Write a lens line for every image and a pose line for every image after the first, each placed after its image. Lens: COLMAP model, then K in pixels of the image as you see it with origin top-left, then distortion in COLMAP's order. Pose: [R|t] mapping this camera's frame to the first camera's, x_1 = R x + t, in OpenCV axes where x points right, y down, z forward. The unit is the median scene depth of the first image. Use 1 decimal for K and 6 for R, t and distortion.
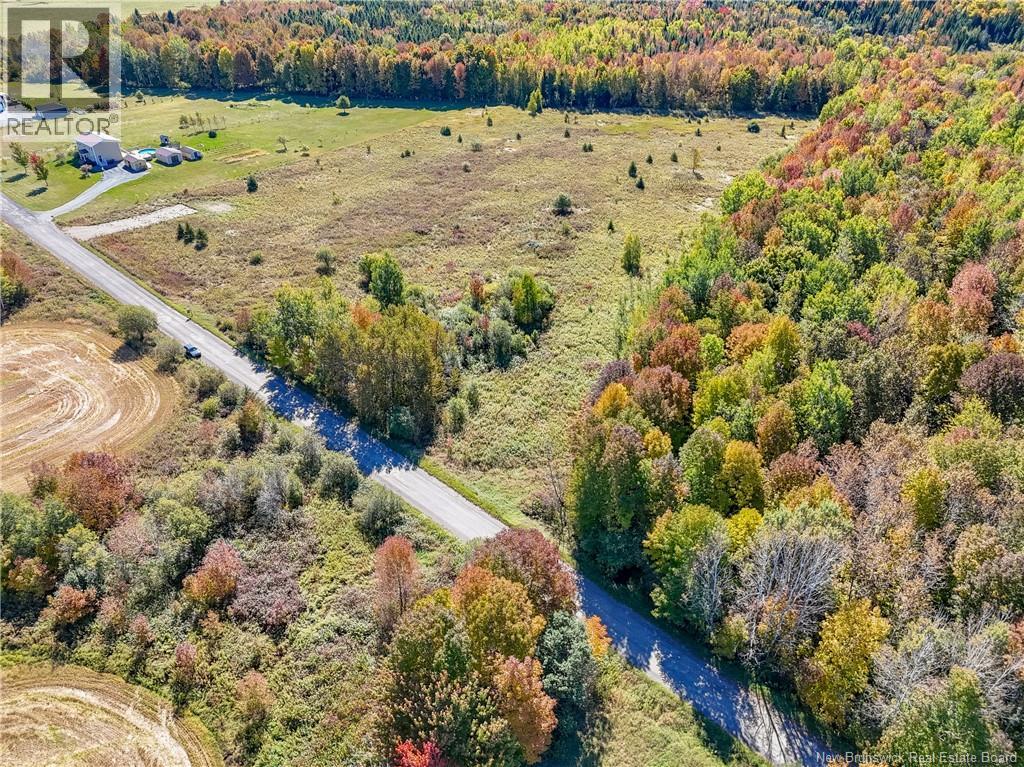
lens RADIAL K [[740.5, 0, 510.1], [0, 740.5, 377.7], [0, 0, 1]] dist [0.084369, -0.077765]
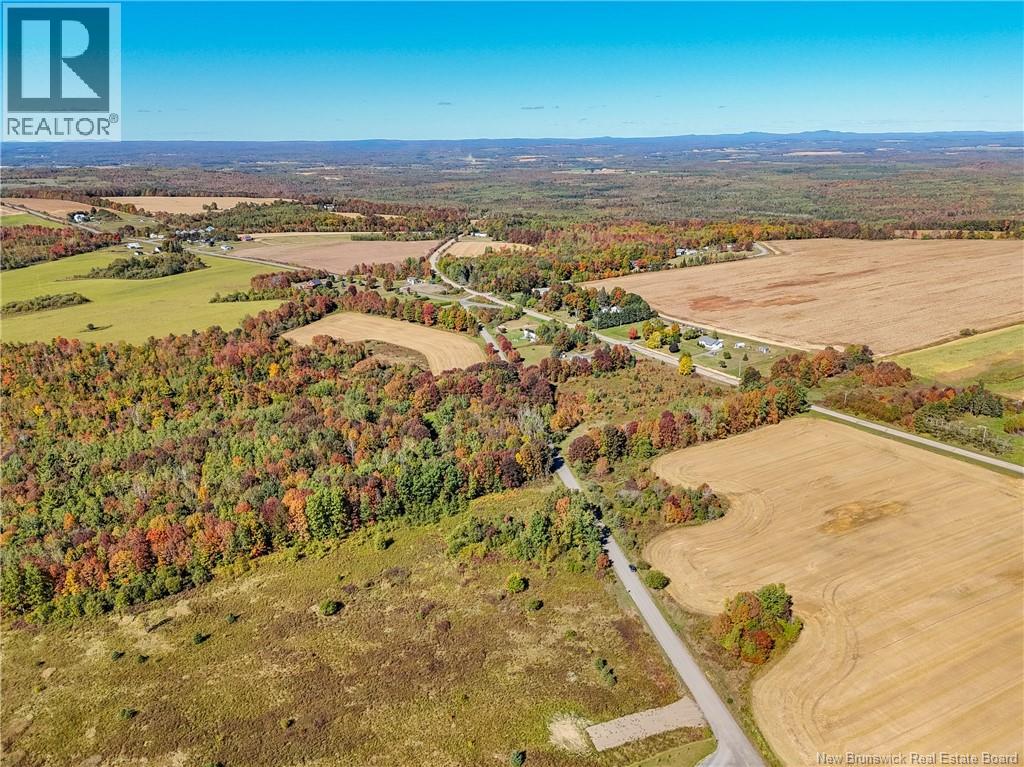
lens RADIAL K [[740.5, 0, 510.6], [0, 740.5, 384.5], [0, 0, 1]] dist [0.084369, -0.077765]
pose [[-0.802930, -0.178184, 0.568817, -1.198819], [0.341731, 0.644274, 0.684201, -1.795933], [-0.488388, 0.743749, -0.456416, 1.703247]]
